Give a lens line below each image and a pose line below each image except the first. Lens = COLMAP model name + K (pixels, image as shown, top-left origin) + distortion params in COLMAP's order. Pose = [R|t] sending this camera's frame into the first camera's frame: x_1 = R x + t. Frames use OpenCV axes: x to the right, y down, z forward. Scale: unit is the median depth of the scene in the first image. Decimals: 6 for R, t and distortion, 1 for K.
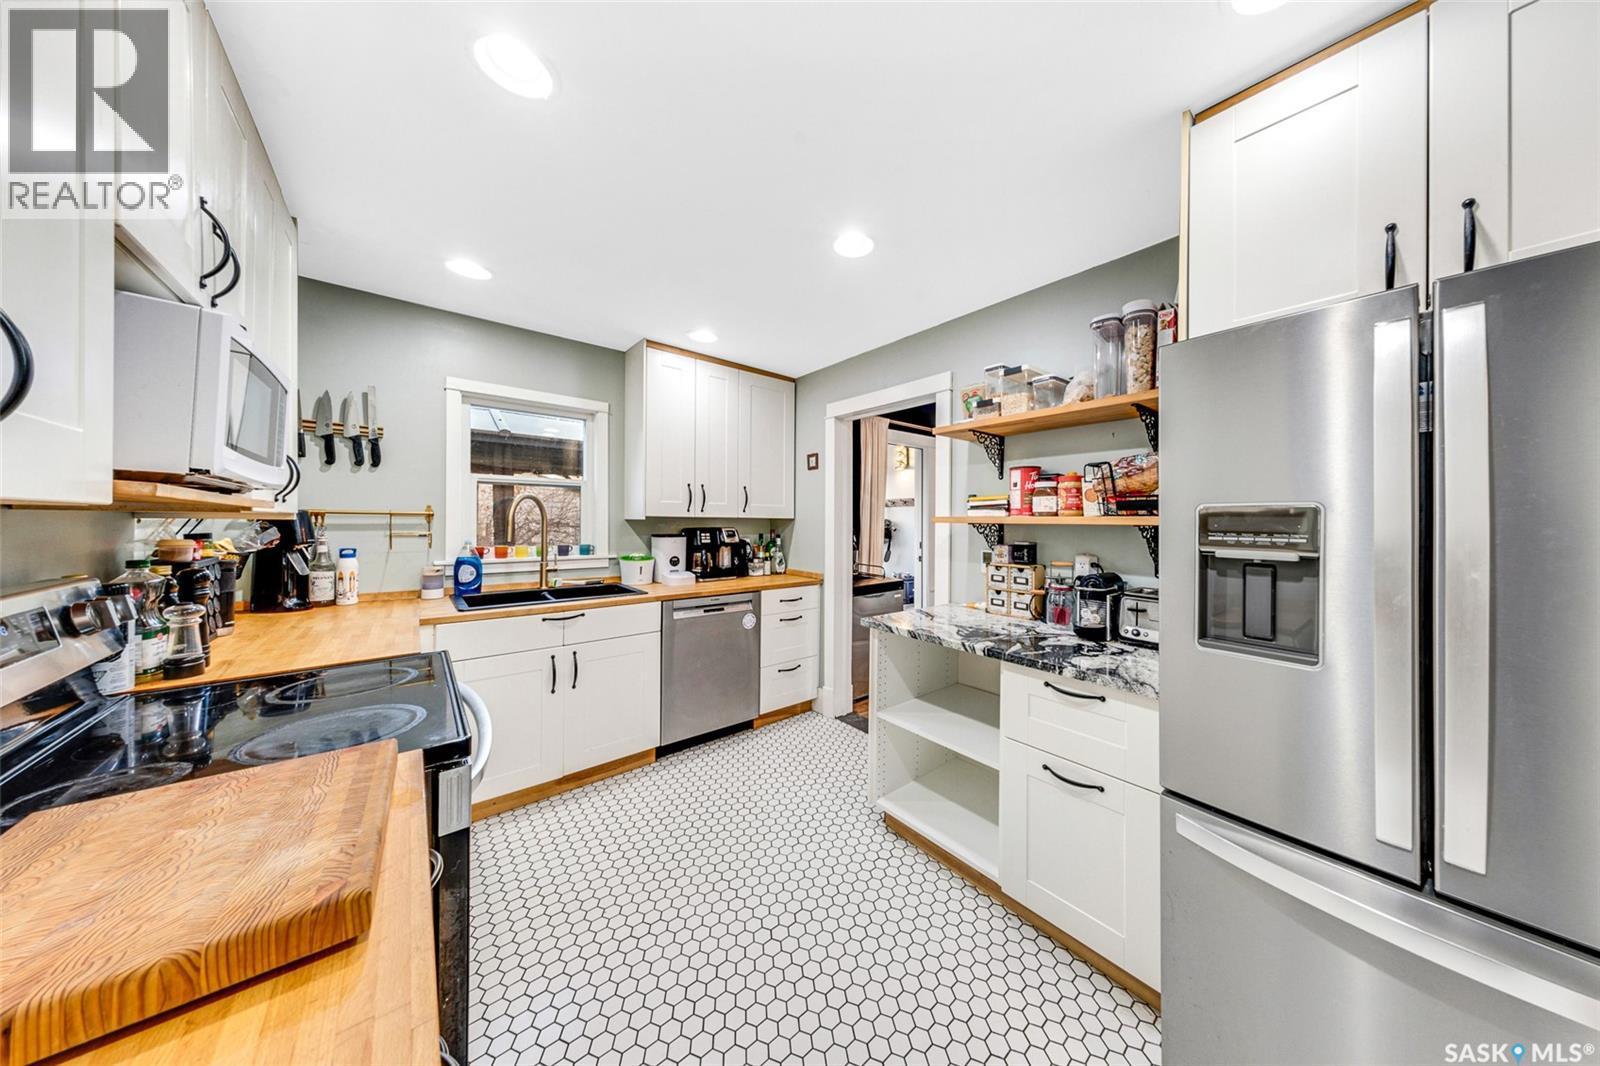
lens RADIAL K [[476.7, 0, 802.0], [0, 476.7, 519.3], [0, 0, 1]] dist [0.000058, 0.000001]
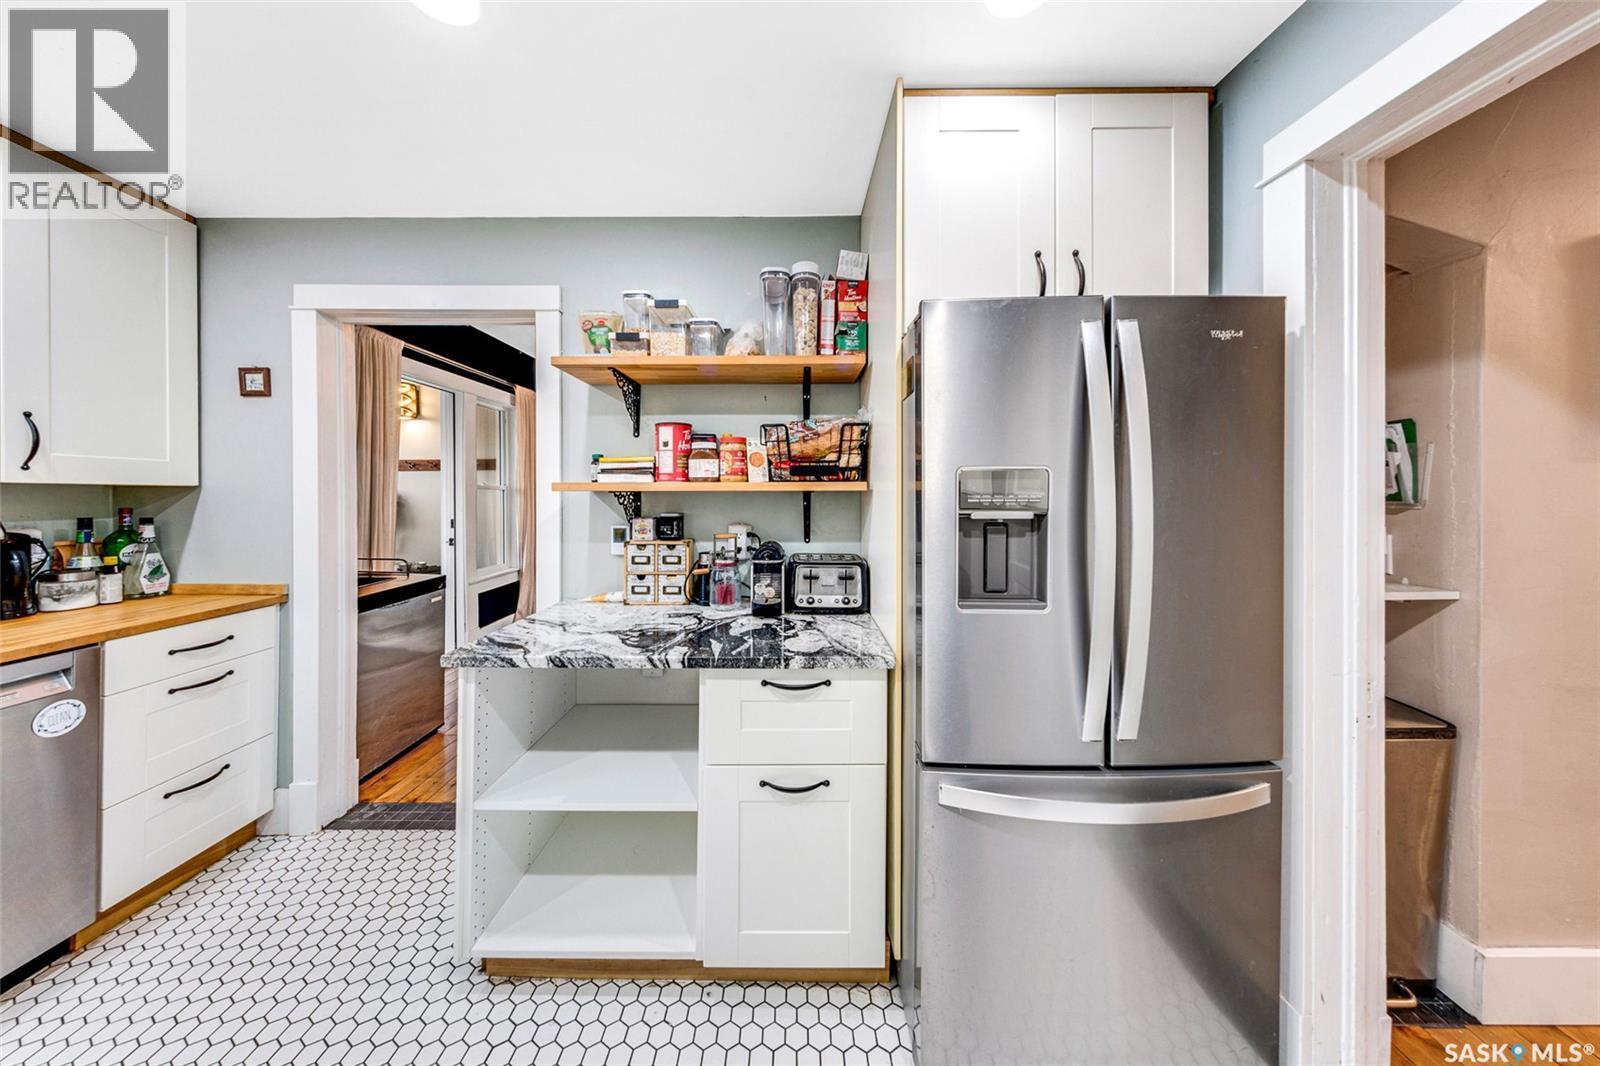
lens RADIAL K [[499.8, 0, 801.1], [0, 499.8, 492.5], [0, 0, 1]] dist [0.000971, 0.000022]
pose [[0.611928, -0.004782, 0.790899, -0.091841], [0.001287, 0.999986, 0.005051, 0.007336], [-0.790913, -0.002073, 0.611926, 0.287823]]
